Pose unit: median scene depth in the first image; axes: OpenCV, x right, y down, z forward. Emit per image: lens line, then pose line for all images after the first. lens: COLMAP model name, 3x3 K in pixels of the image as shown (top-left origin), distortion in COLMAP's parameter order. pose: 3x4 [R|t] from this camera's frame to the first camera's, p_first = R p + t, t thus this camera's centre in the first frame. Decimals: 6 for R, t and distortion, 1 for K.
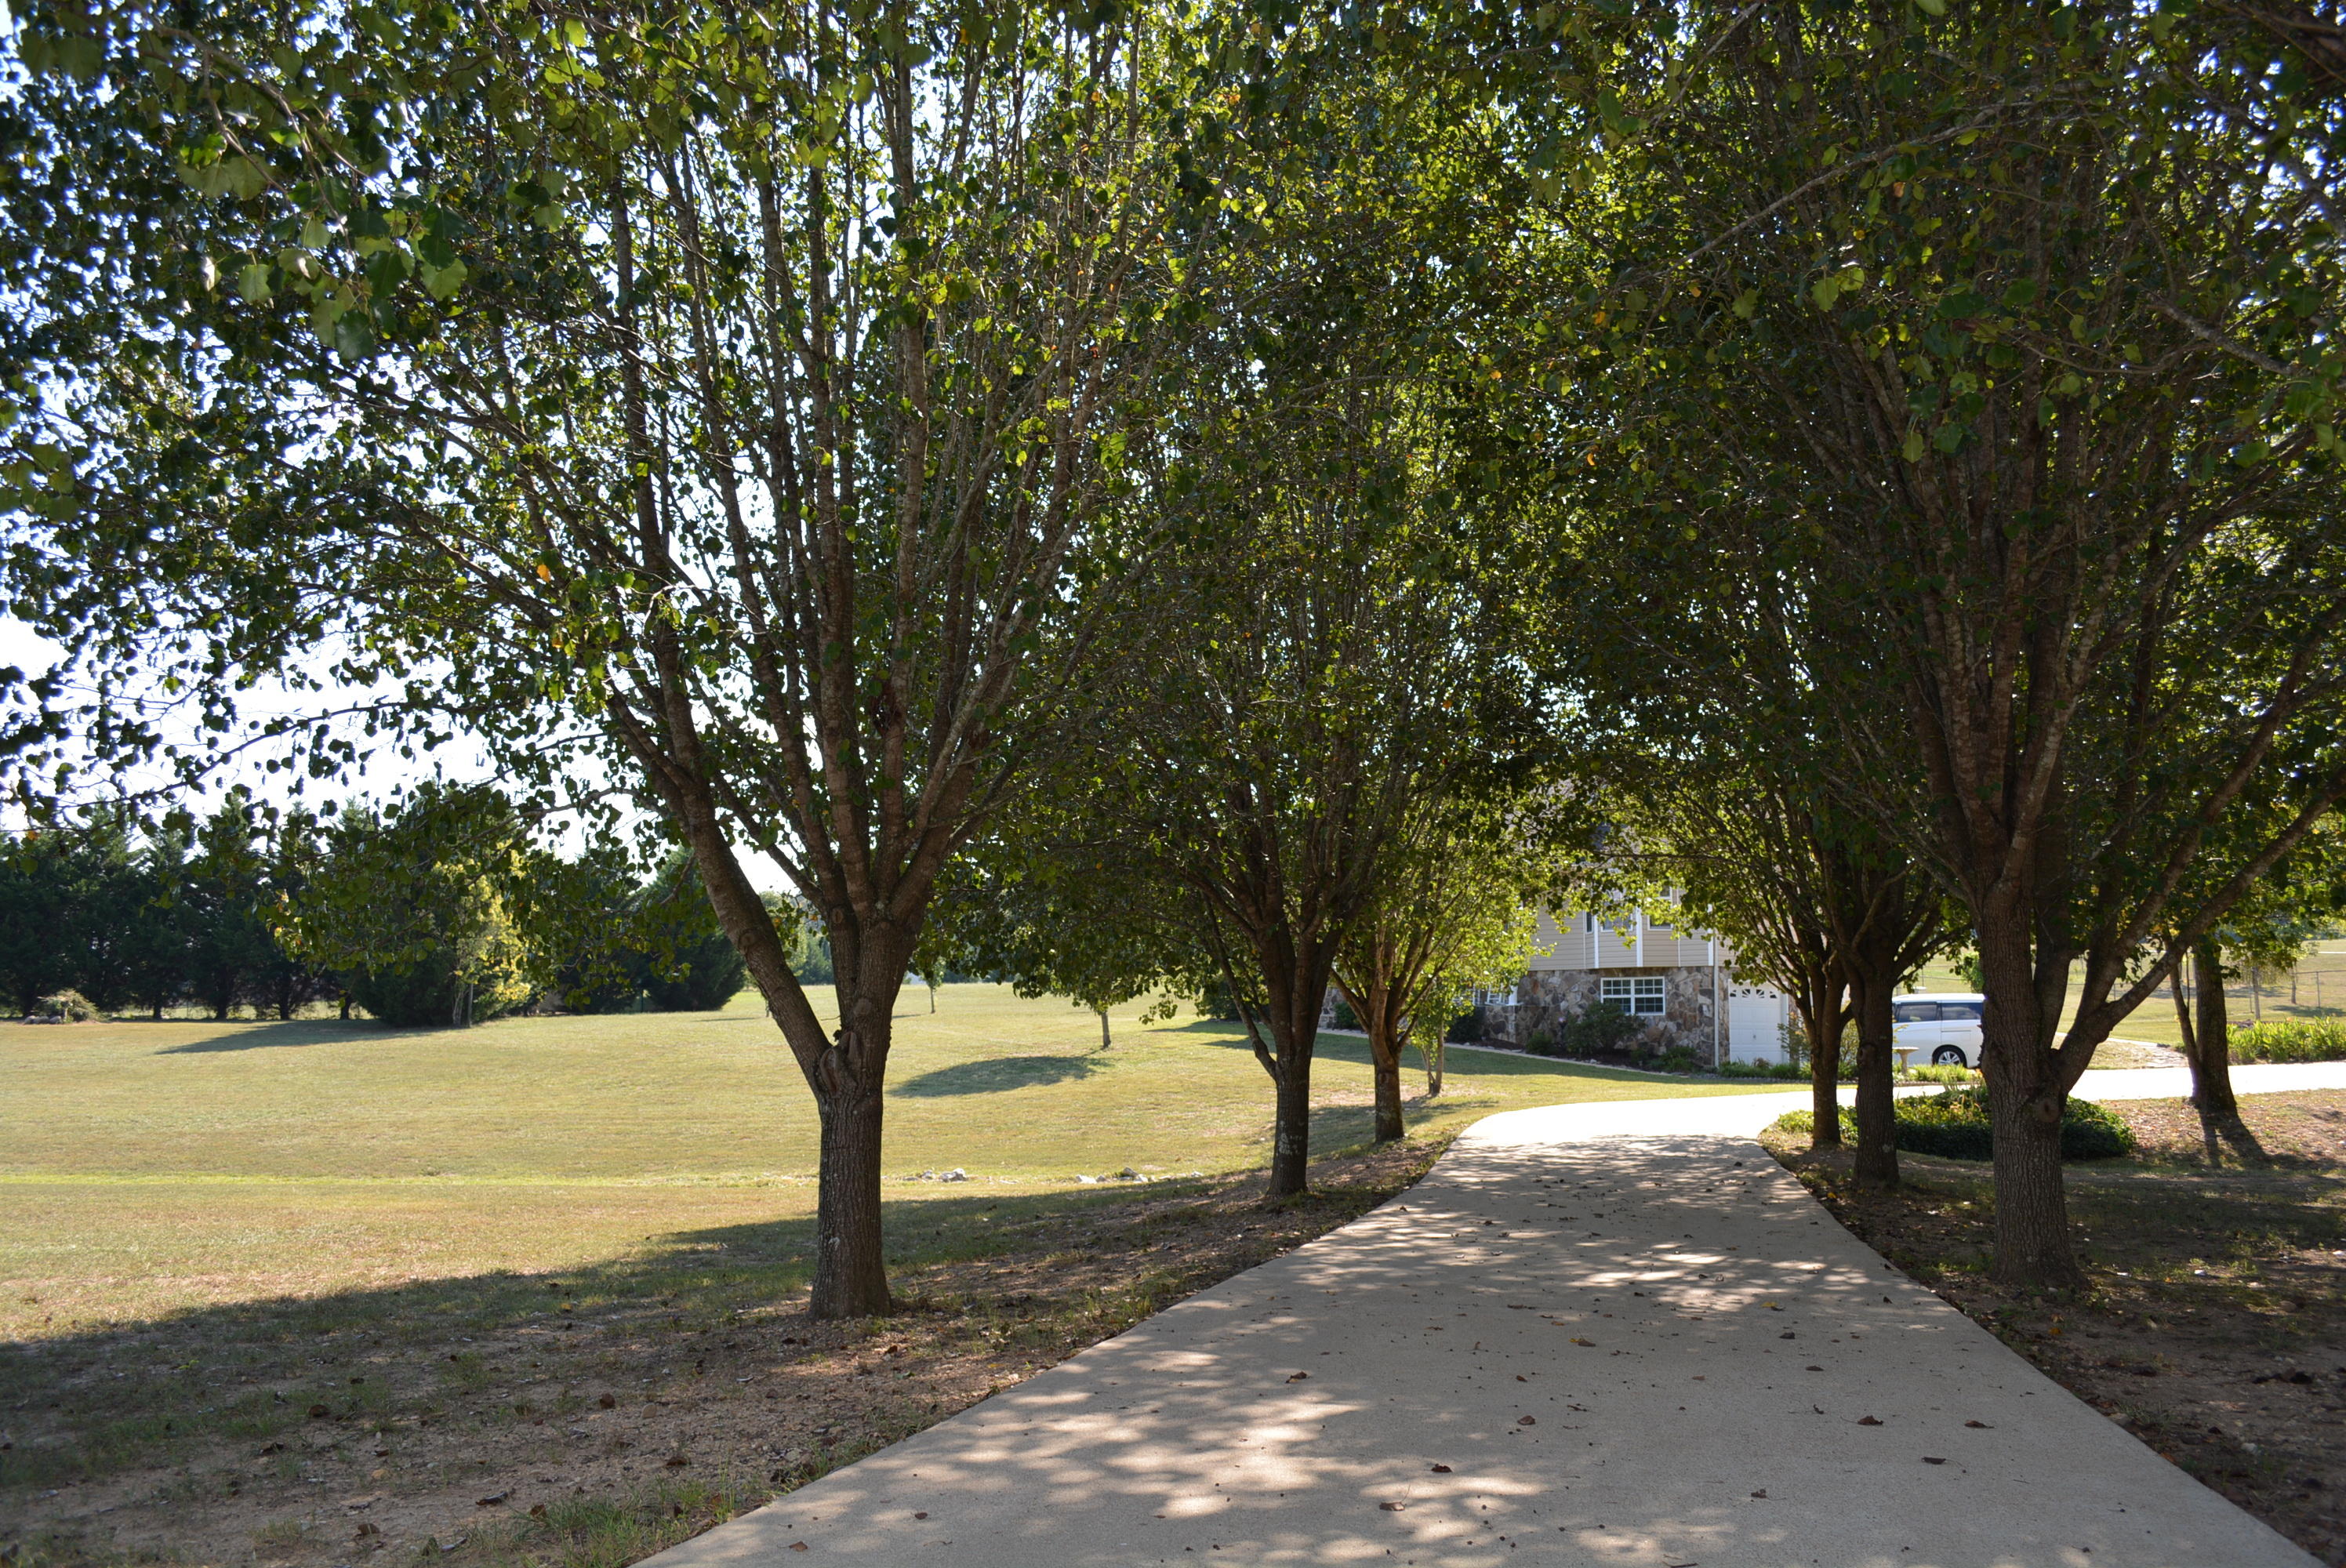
lens RADIAL K [[1852.5, 0, 1160.3], [0, 1852.5, 778.5], [0, 0, 1]] dist [-0.089664, 0.019014]
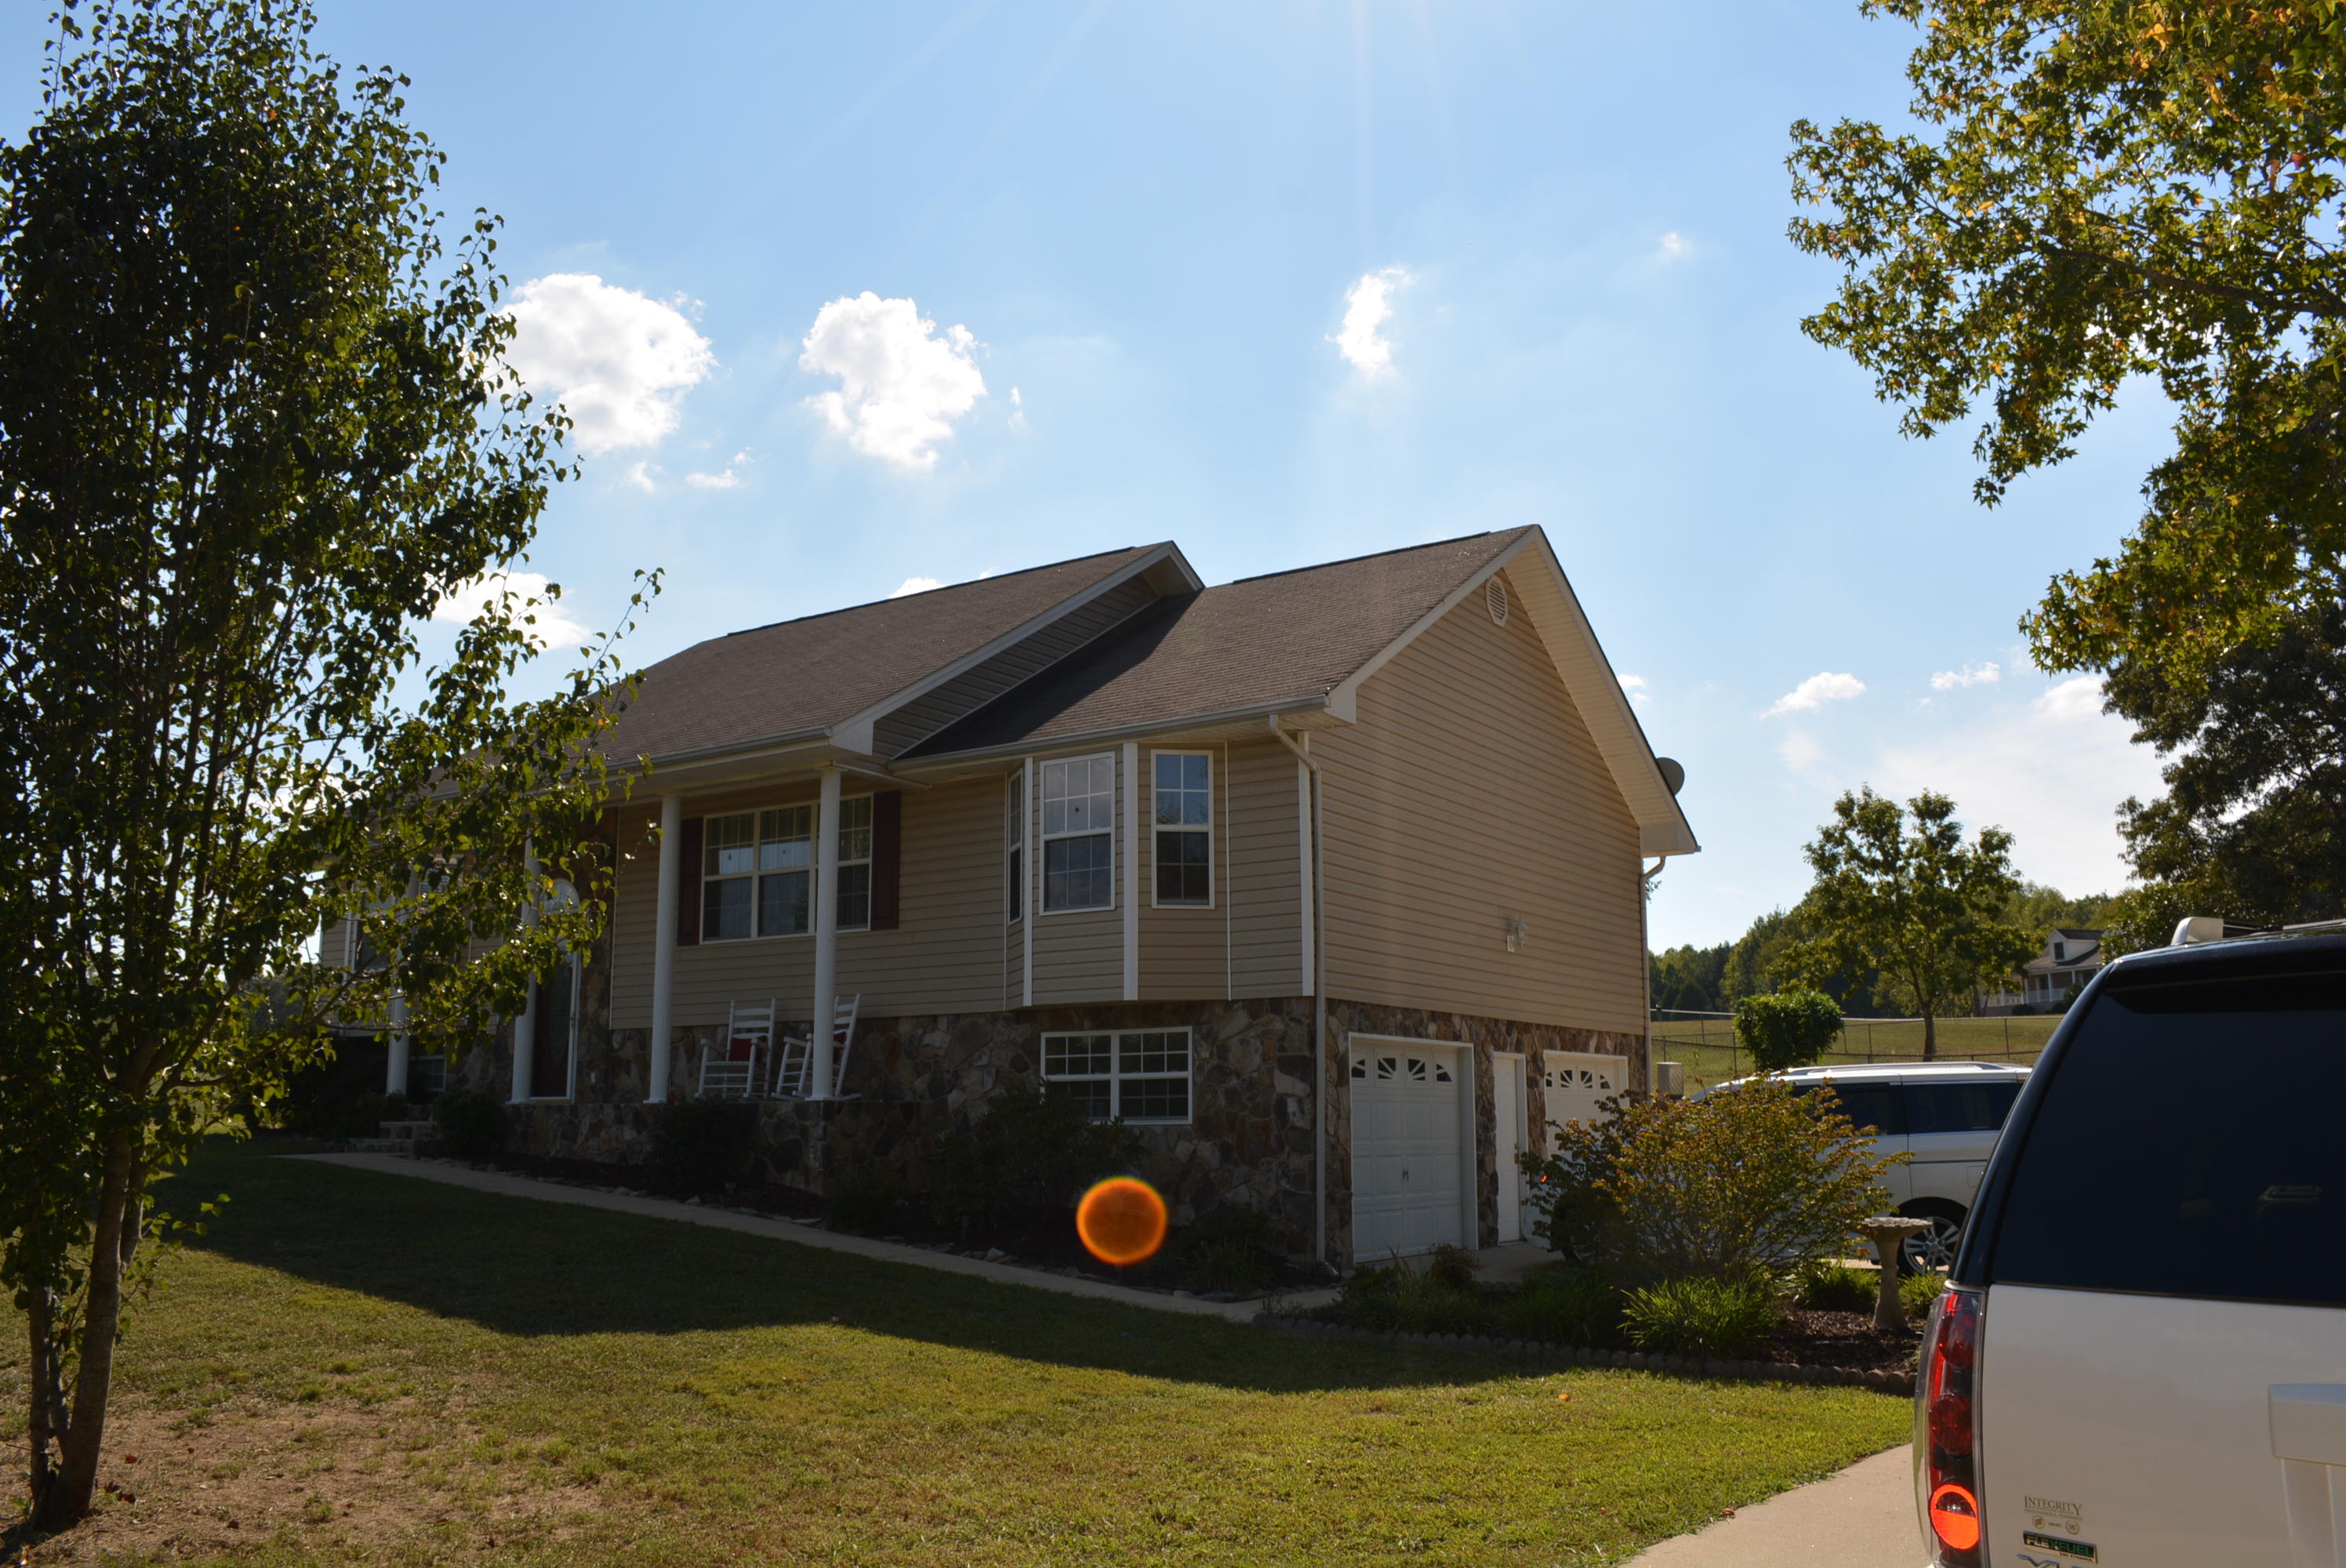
lens RADIAL K [[1852.5, 0, 1158.3], [0, 1852.5, 798.3], [0, 0, 1]] dist [-0.089664, 0.019014]
pose [[0.972414, 0.027887, 0.231589, 0.344517], [-0.018474, 0.998916, -0.042716, 0.150674], [-0.232529, 0.037259, 0.971876, 1.216584]]
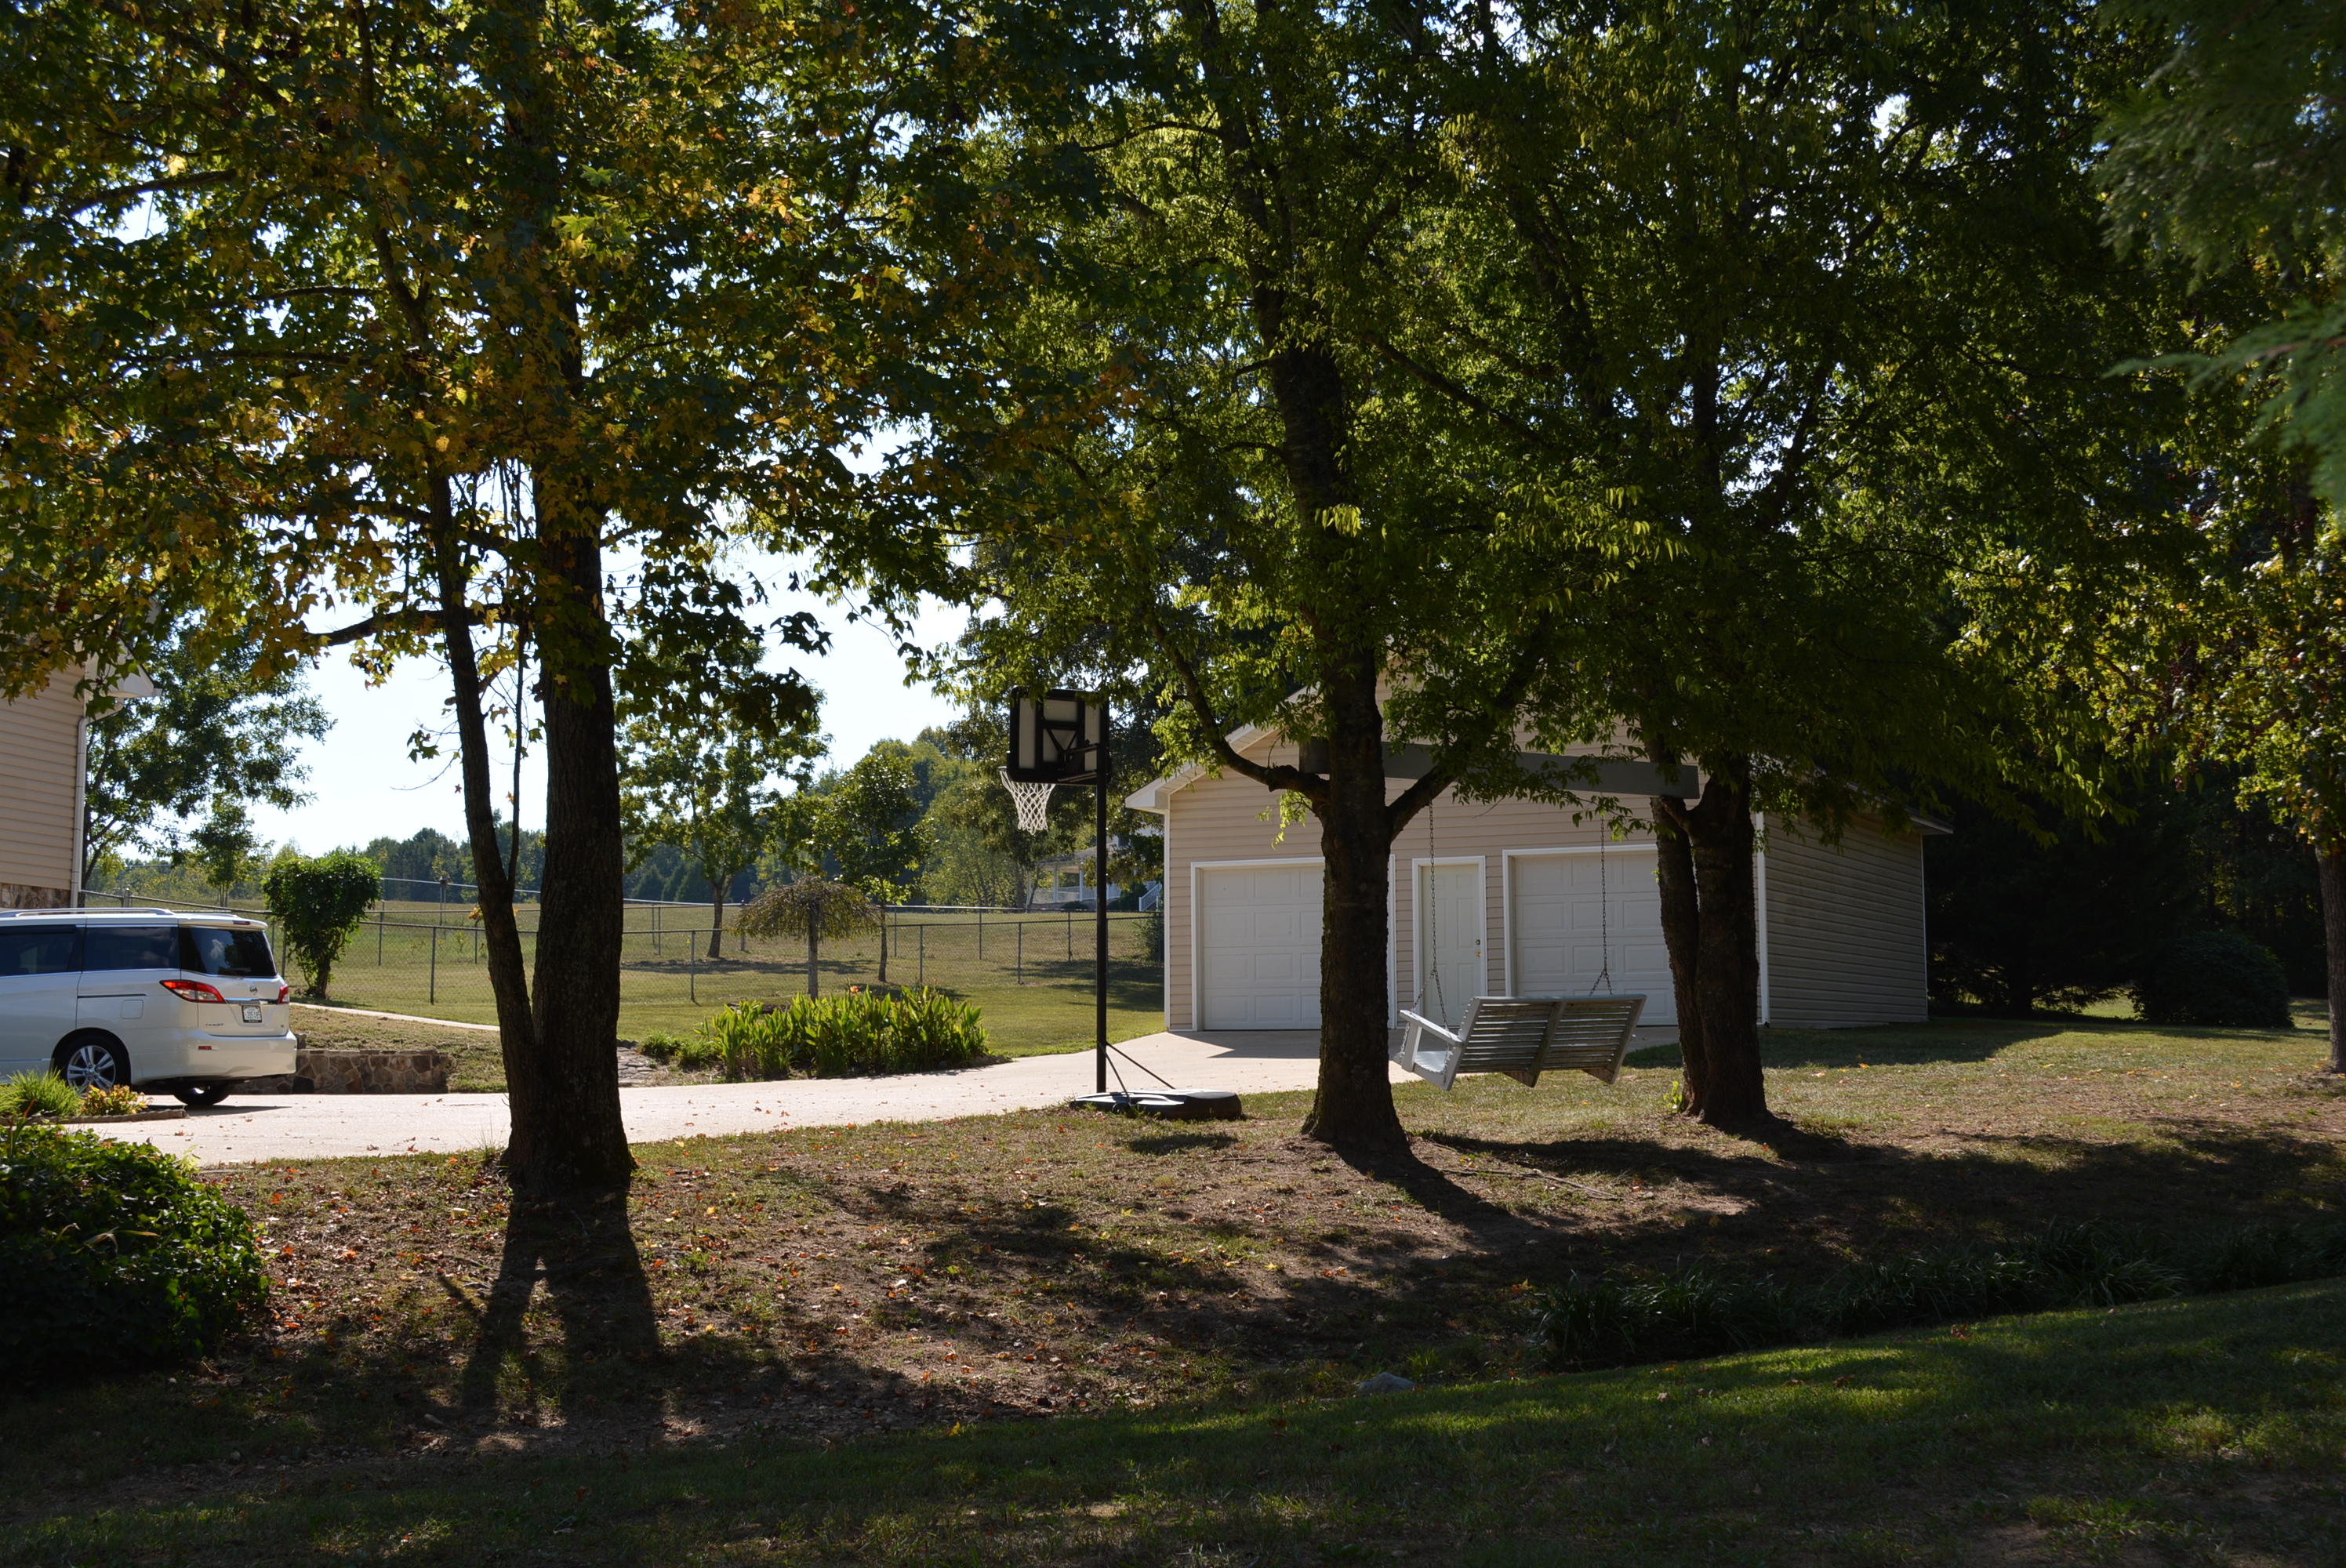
lens RADIAL K [[2696.1, 0, 1159.5], [0, 2696.1, 796.1], [0, 0, 1]] dist [-0.048523, 0.000000]
pose [[0.792962, 0.047847, 0.607389, 0.461385], [-0.072016, 0.997284, 0.015458, 0.121666], [-0.604999, -0.056000, 0.794254, 0.683447]]
